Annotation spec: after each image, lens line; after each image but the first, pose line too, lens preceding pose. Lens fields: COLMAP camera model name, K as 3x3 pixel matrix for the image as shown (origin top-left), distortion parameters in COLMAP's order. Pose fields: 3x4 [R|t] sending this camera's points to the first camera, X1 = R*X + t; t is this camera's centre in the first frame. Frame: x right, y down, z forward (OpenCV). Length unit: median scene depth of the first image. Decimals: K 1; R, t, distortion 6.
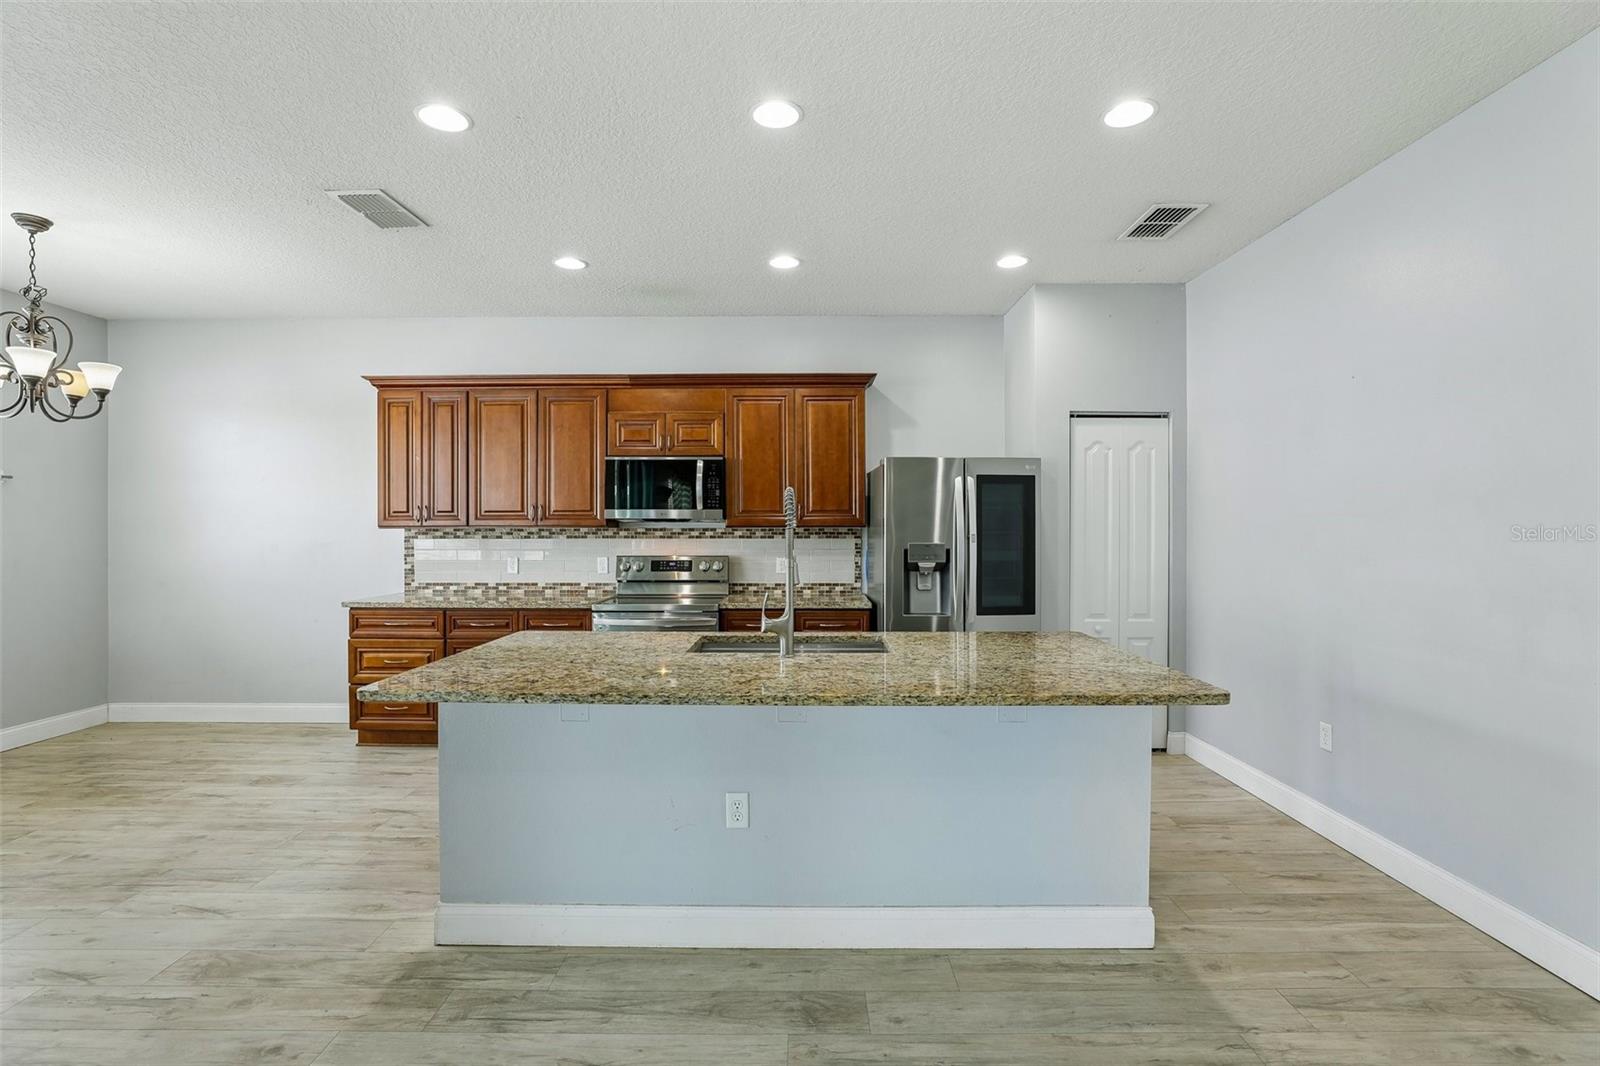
lens RADIAL K [[735.6, 0, 797.3], [0, 735.6, 536.9], [0, 0, 1]] dist [-0.035290, 0.013676]
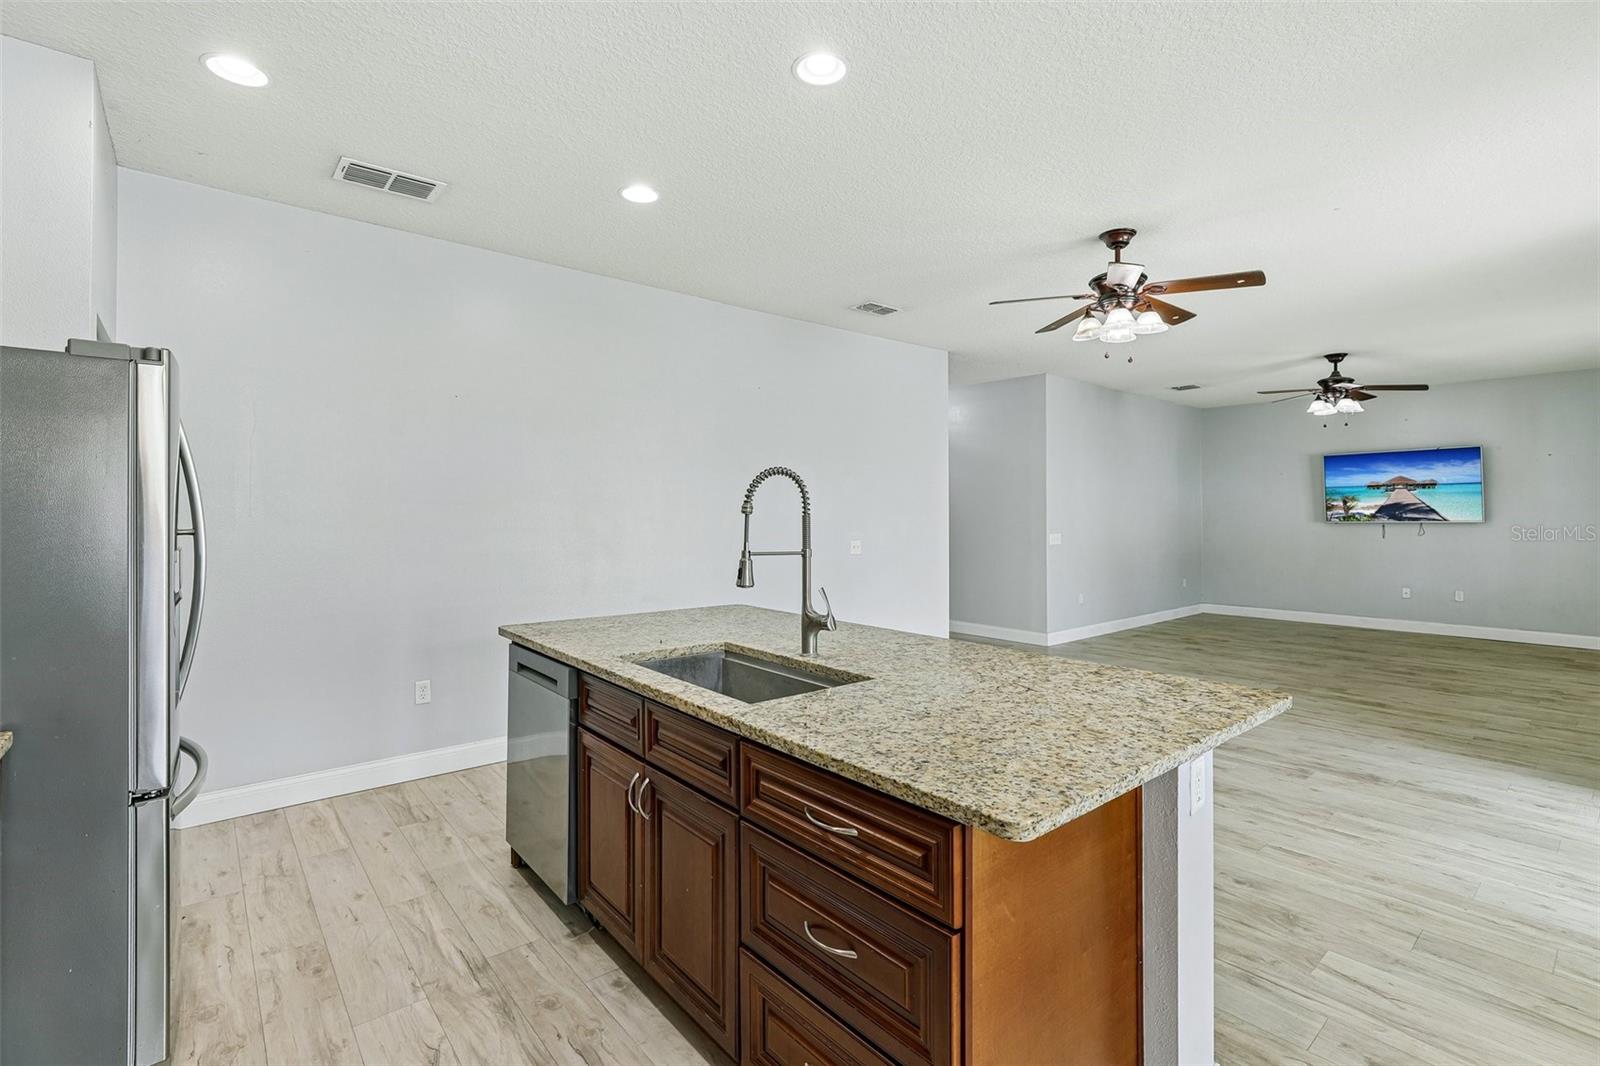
lens RADIAL K [[722.8, 0, 801.7], [0, 722.8, 517.6], [0, 0, 1]] dist [-0.028719, 0.013919]
pose [[-0.648401, -0.004042, 0.761288, -0.374566], [0.010943, 0.999833, 0.014629, -0.012724], [-0.761220, 0.017816, -0.648249, 0.864723]]
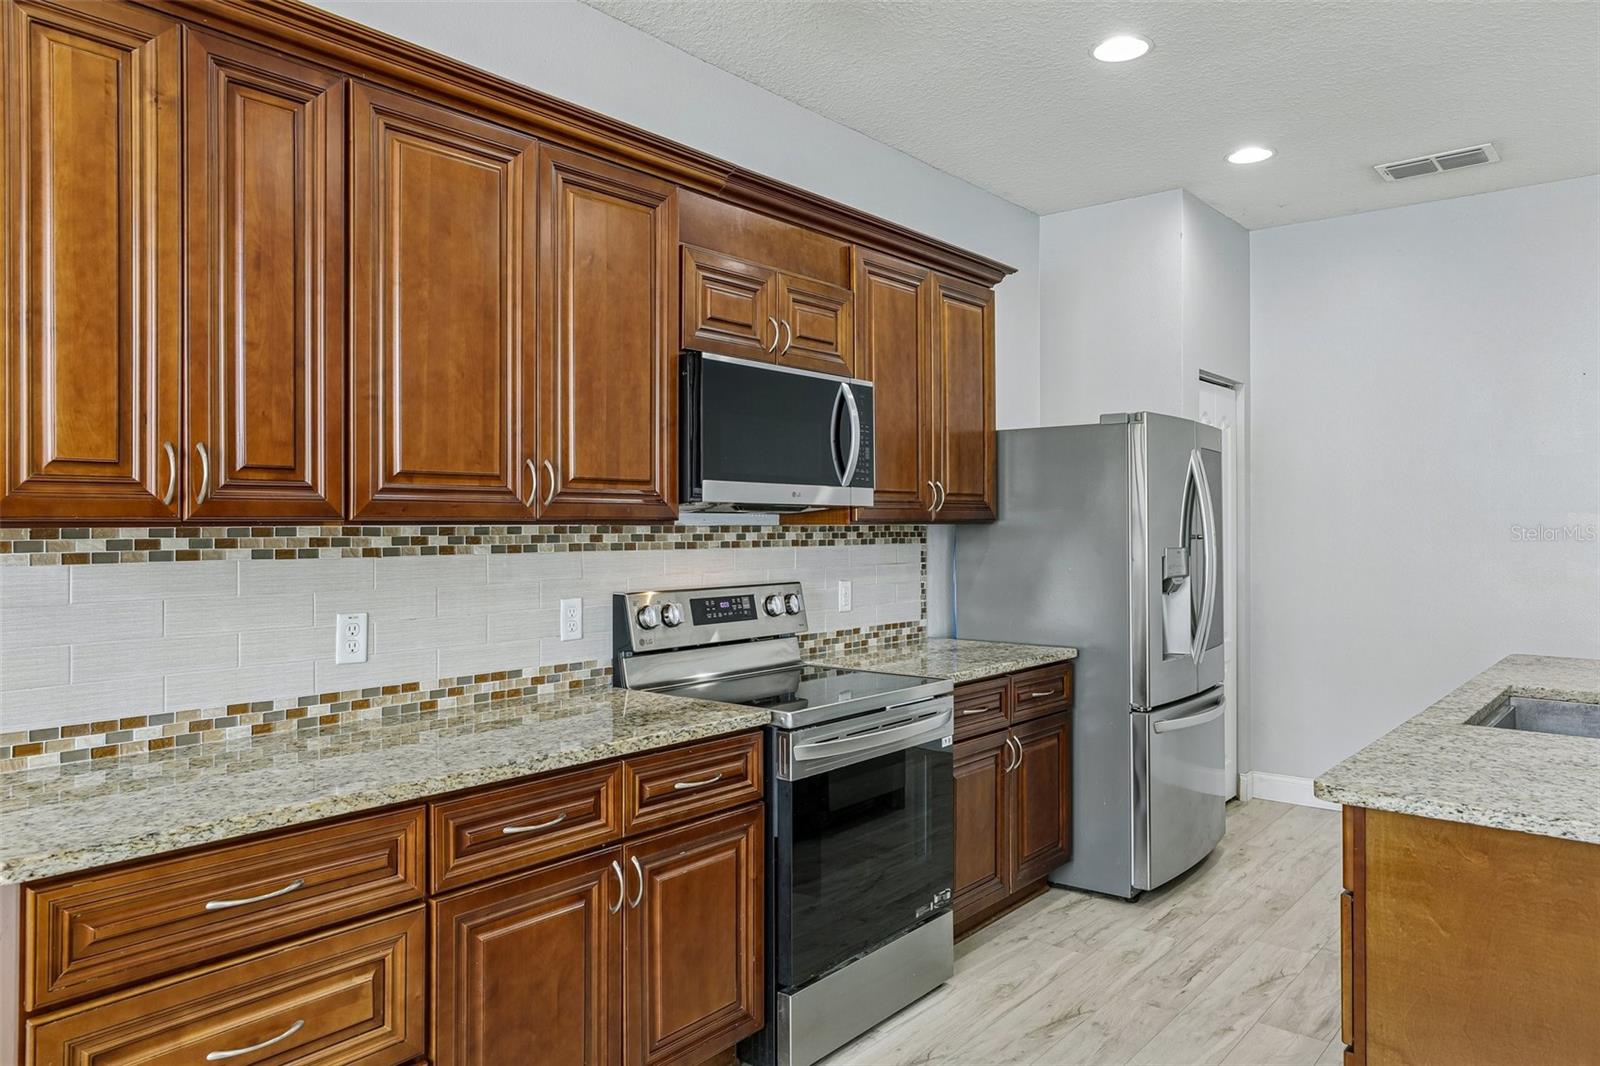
lens RADIAL K [[1073.3, 0, 794.1], [0, 1073.3, 523.8], [0, 0, 1]] dist [0.001465, 0.001983]
pose [[0.635740, 0.000673, 0.771903, -0.683503], [0.013163, 0.999845, -0.011713, -0.004853], [-0.771791, 0.017607, 0.635633, 0.572992]]
